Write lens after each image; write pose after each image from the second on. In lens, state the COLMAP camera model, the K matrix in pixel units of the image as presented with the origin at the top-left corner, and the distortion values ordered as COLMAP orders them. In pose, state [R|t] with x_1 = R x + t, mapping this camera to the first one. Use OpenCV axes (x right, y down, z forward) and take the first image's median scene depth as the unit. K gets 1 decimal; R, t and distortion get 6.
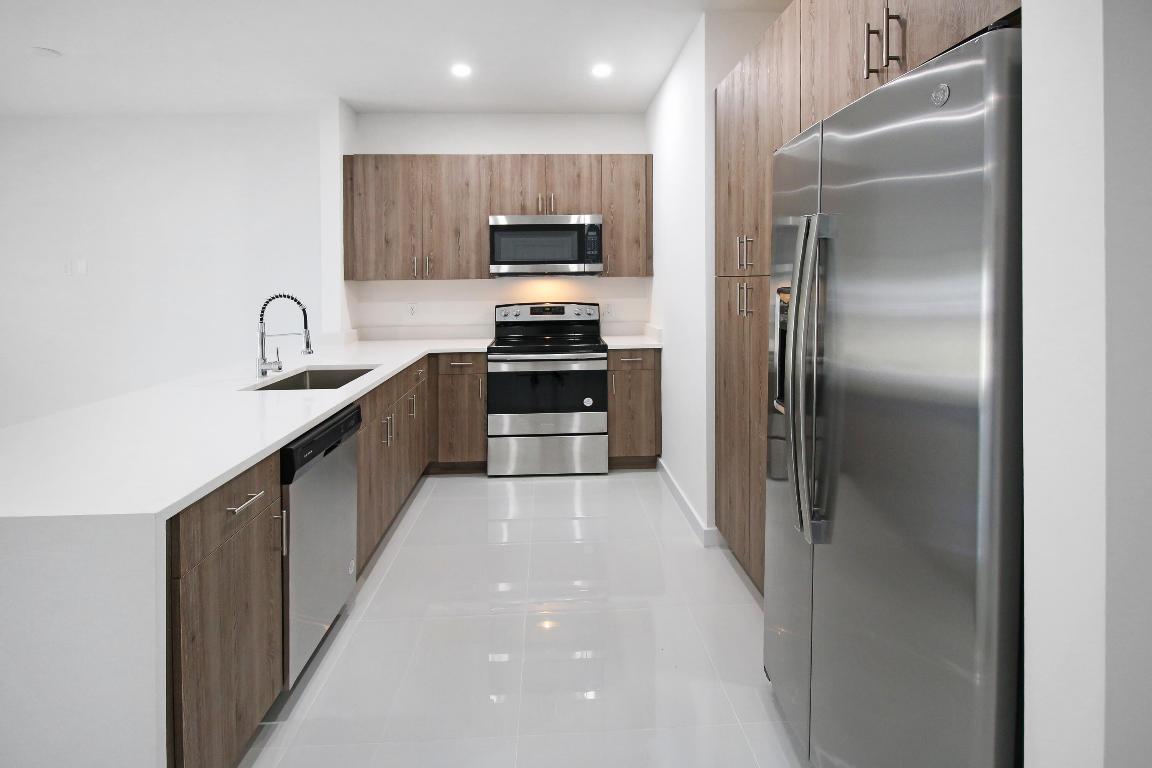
lens RADIAL K [[564.5, 0, 611.9], [0, 564.5, 292.8], [0, 0, 1]] dist [0.001072, -0.006363]
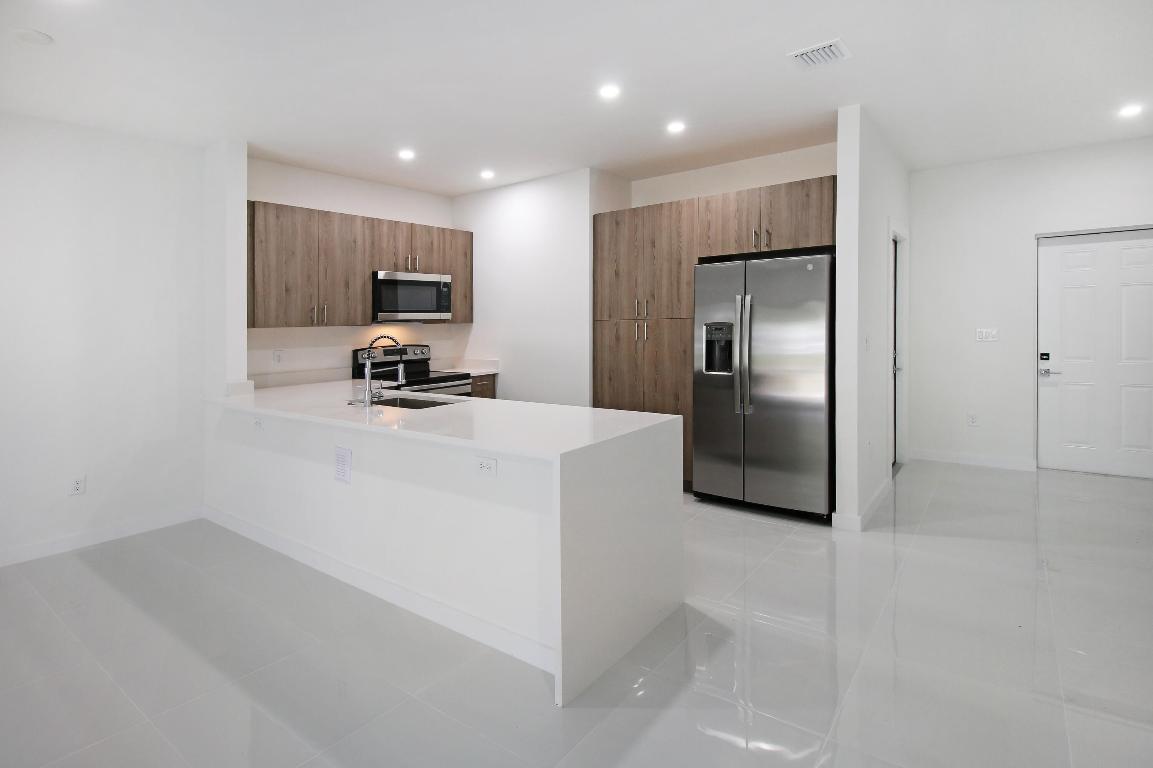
lens RADIAL K [[565.0, 0, 578.8], [0, 565.0, 320.0], [0, 0, 1]] dist [0.001072, -0.006363]
pose [[0.649398, -0.003247, 0.760442, -0.819994], [0.033229, 0.999157, -0.024110, 0.006099], [-0.759722, 0.040926, 0.648959, -0.058864]]
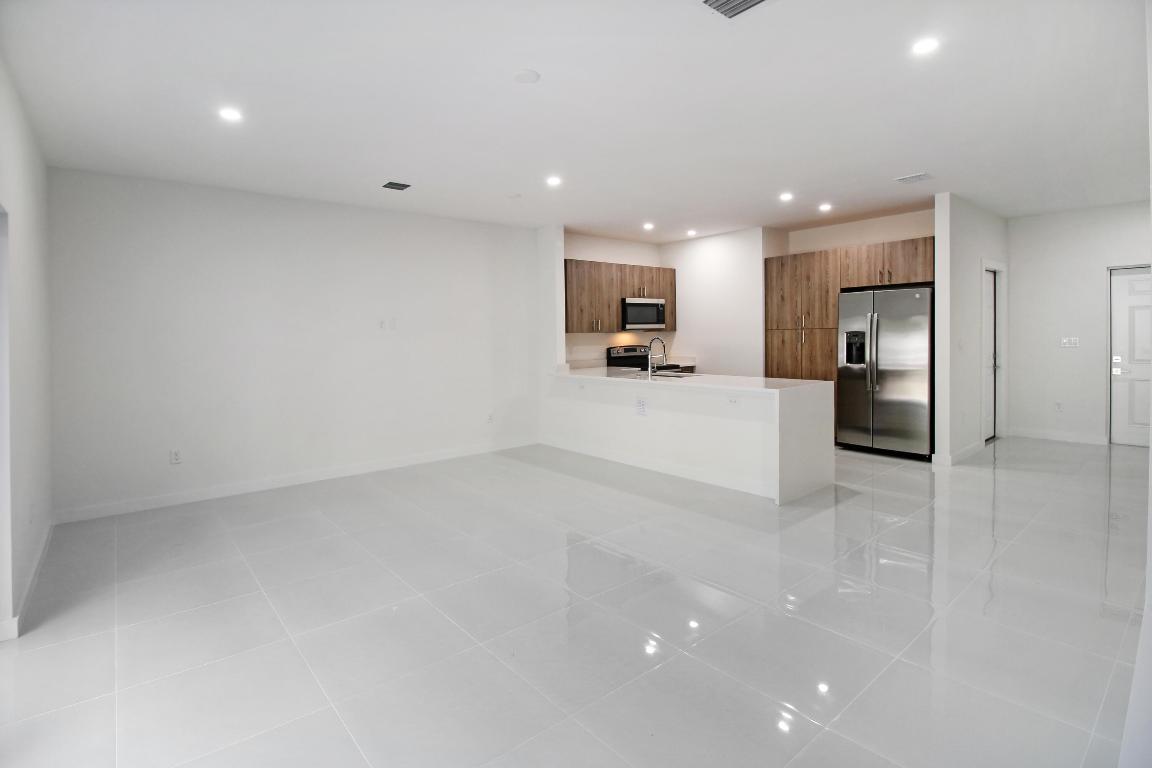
lens RADIAL K [[533.3, 0, 609.4], [0, 533.3, 319.6], [0, 0, 1]] dist [-0.014283, 0.000714]
pose [[0.780617, 0.010923, 0.624915, -1.318378], [0.024314, 0.998560, -0.047826, 0.015740], [-0.624537, 0.052528, 0.779227, -0.305862]]
